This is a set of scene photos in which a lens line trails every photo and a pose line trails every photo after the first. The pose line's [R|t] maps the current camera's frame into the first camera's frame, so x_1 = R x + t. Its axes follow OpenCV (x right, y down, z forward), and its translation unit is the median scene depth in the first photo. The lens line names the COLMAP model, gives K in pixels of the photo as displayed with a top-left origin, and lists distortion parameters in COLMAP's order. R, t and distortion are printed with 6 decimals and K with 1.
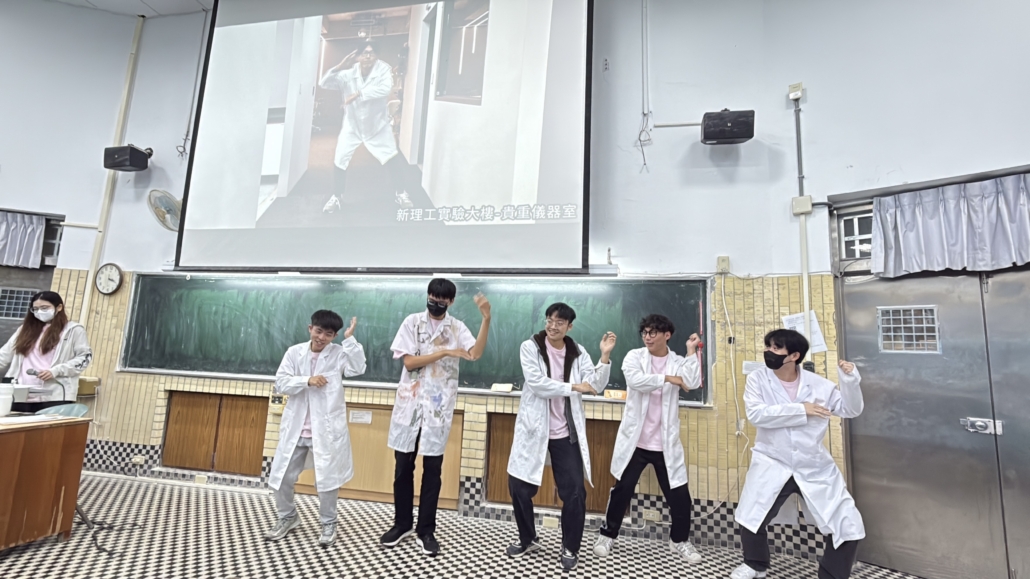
lens RADIAL K [[473.1, 0, 515.0], [0, 473.1, 289.5], [0, 0, 1]] dist [0.001454, 0.000326]
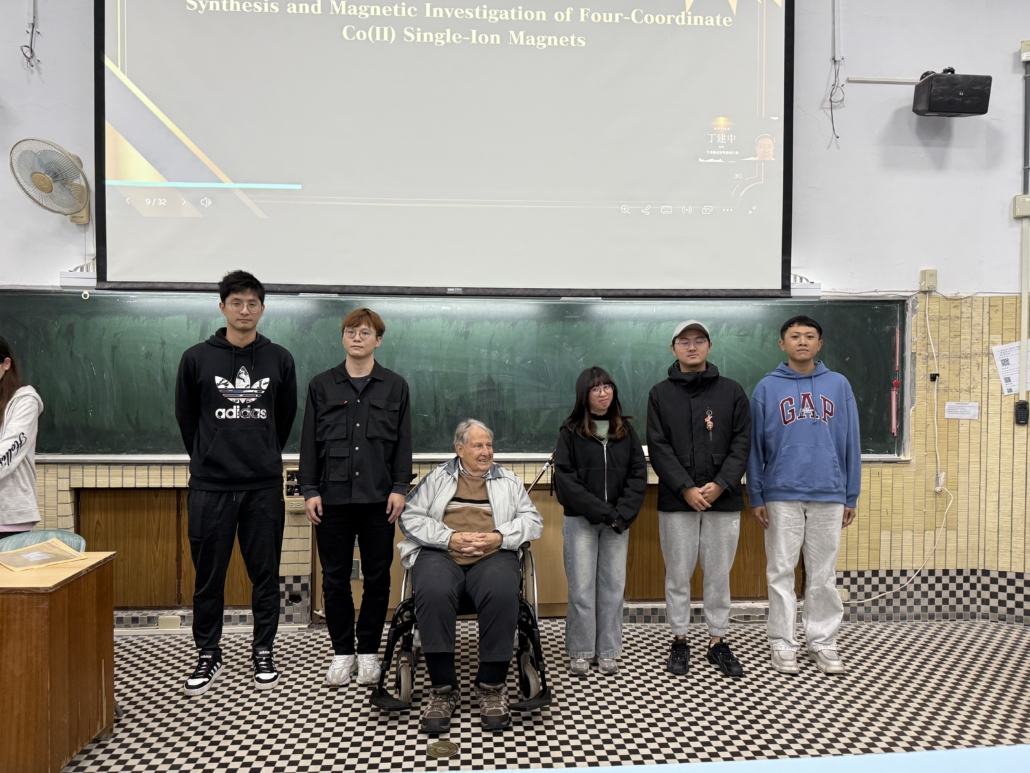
lens RADIAL K [[763.6, 0, 512.8], [0, 763.6, 386.2], [0, 0, 1]] dist [0.029231, -0.031999]
pose [[0.964742, -0.043698, 0.259546, -0.533981], [-0.000676, 0.985707, 0.168470, -0.090294], [-0.263198, -0.162705, 0.950922, -0.044507]]
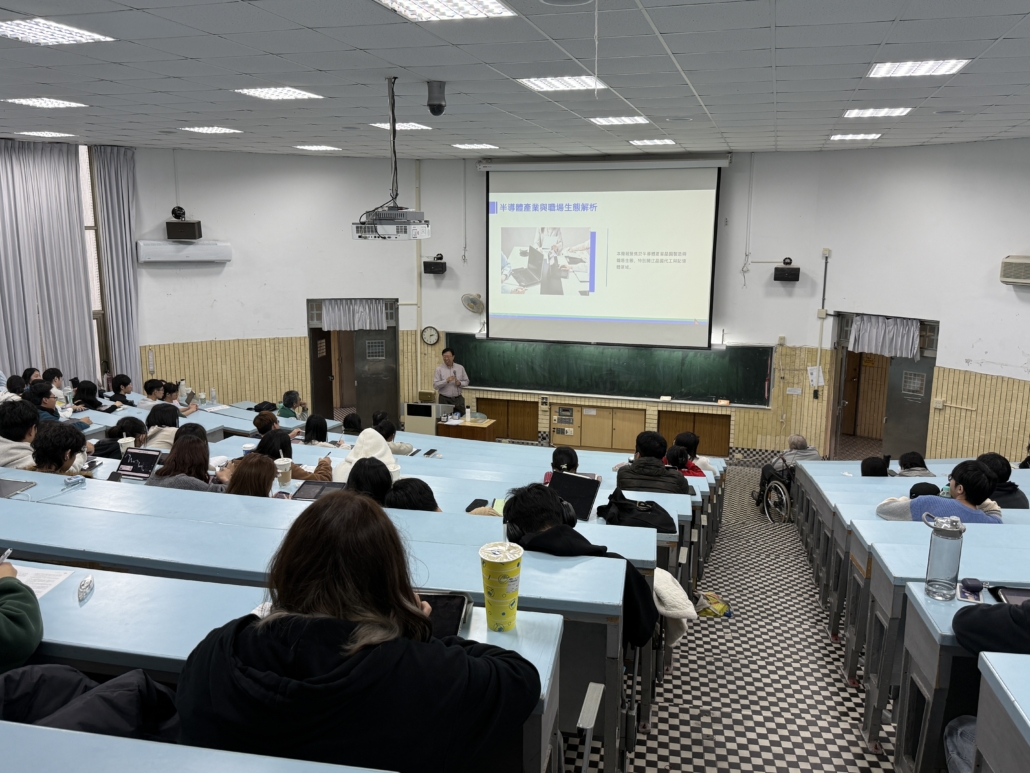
lens RADIAL K [[877.4, 0, 515.0], [0, 877.4, 386.5], [0, 0, 1]] dist [0.135743, -0.001663]
pose [[0.994879, -0.017962, -0.099467, -0.295191], [0.049418, 0.944885, 0.323651, -1.094664], [0.088171, -0.326909, 0.940934, -2.581685]]
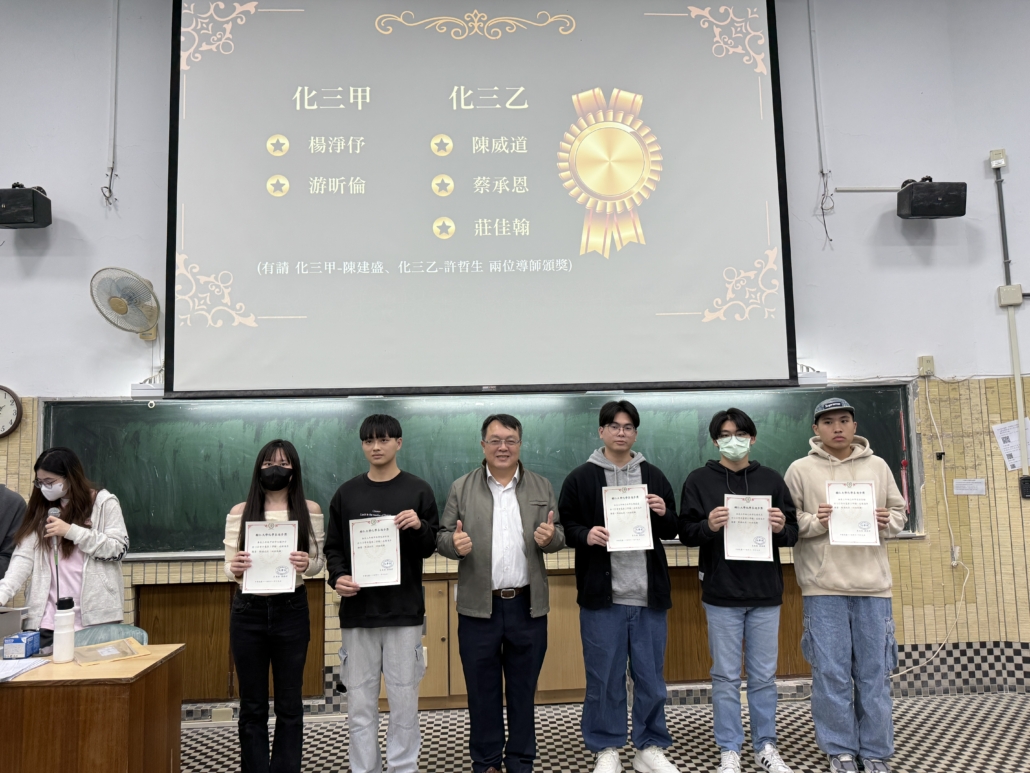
lens RADIAL K [[748.8, 0, 515.0], [0, 748.8, 386.5], [0, 0, 1]] dist [0.022271, -0.024618]
pose [[0.966929, -0.043447, 0.251317, -0.578616], [0.031217, 0.998136, 0.052448, -0.104986], [-0.253127, -0.042868, 0.966483, -0.098509]]
